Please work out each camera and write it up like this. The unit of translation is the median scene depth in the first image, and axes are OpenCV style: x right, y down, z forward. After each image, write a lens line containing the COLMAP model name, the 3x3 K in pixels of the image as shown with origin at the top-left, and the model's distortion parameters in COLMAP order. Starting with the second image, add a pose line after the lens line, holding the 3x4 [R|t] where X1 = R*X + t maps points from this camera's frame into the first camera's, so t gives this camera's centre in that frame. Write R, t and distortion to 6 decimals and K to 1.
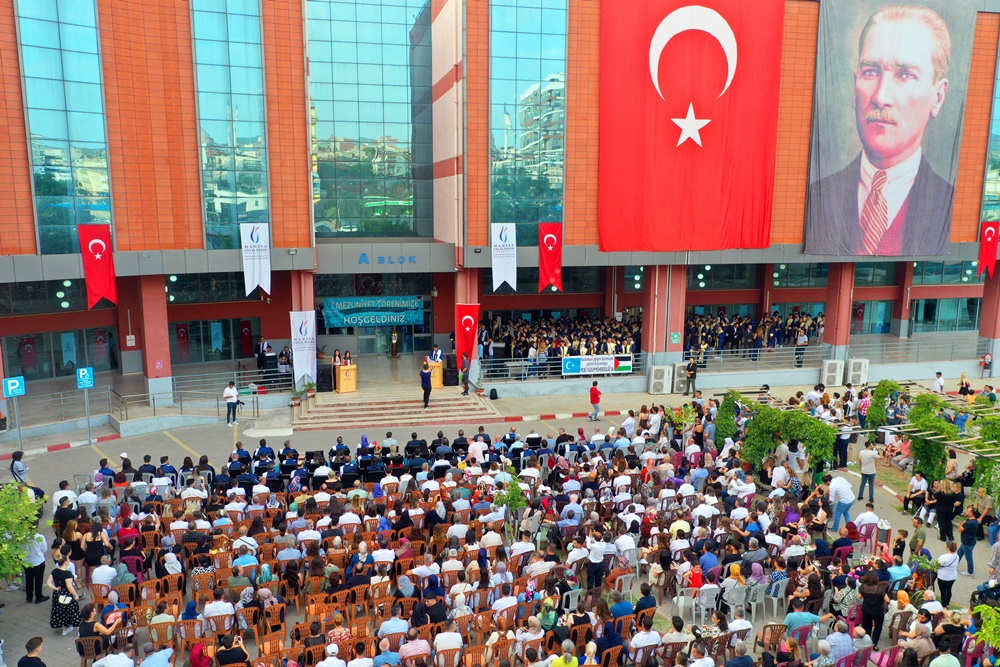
lens RADIAL K [[805.0, 0, 500.0], [0, 805.0, 333.5], [0, 0, 1]] dist [0.001147, 0.003366]
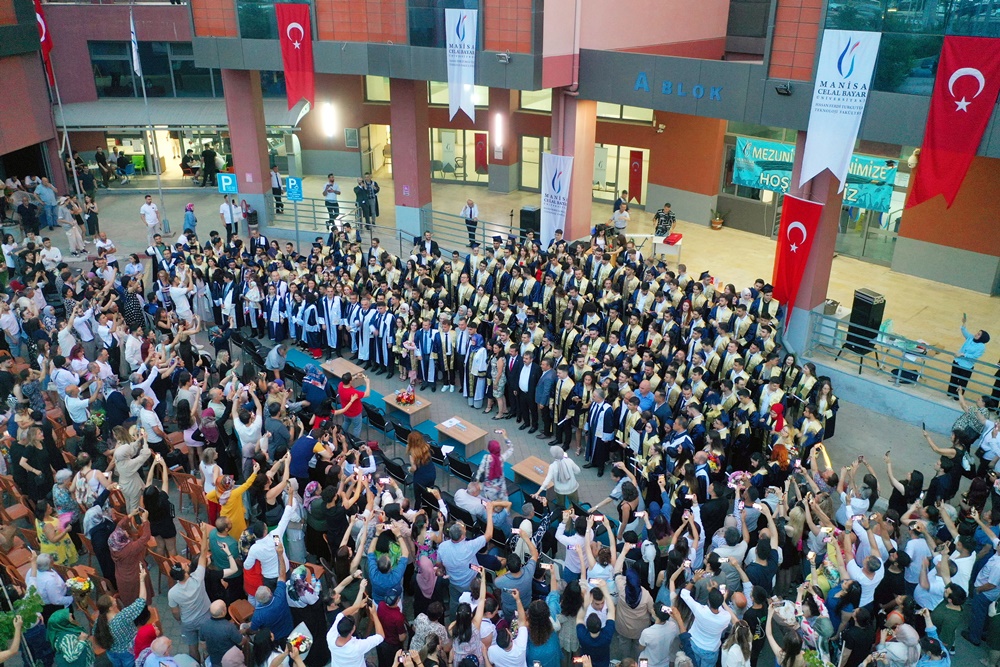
lens RADIAL K [[805.0, 0, 500.0], [0, 805.0, 333.5], [0, 0, 1]] dist [0.001147, 0.003366]
pose [[0.523809, 0.350602, -0.776339, 0.295049], [-0.143063, 0.934635, 0.325562, -0.099965], [0.839736, -0.059467, 0.539729, 0.606632]]
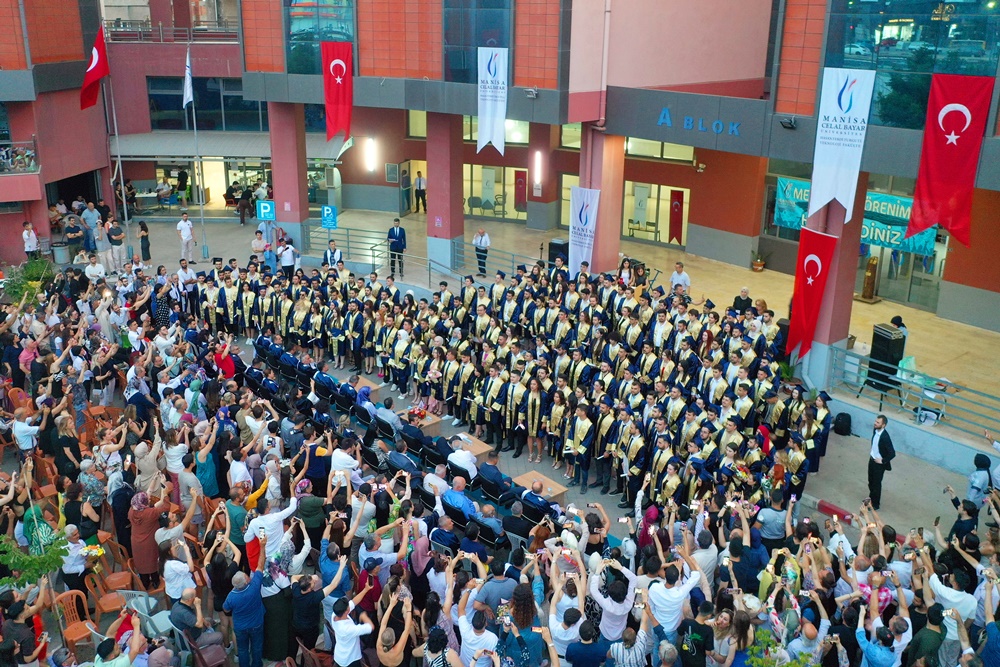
lens RADIAL K [[887.3, 0, 485.4], [0, 887.3, 305.6], [0, 0, 1]] dist [-0.005579, -0.002210]
pose [[0.441515, 0.282901, -0.851488, 0.371827], [-0.155125, 0.958770, 0.238109, -0.097263], [0.883743, 0.026958, 0.467196, 0.598538]]
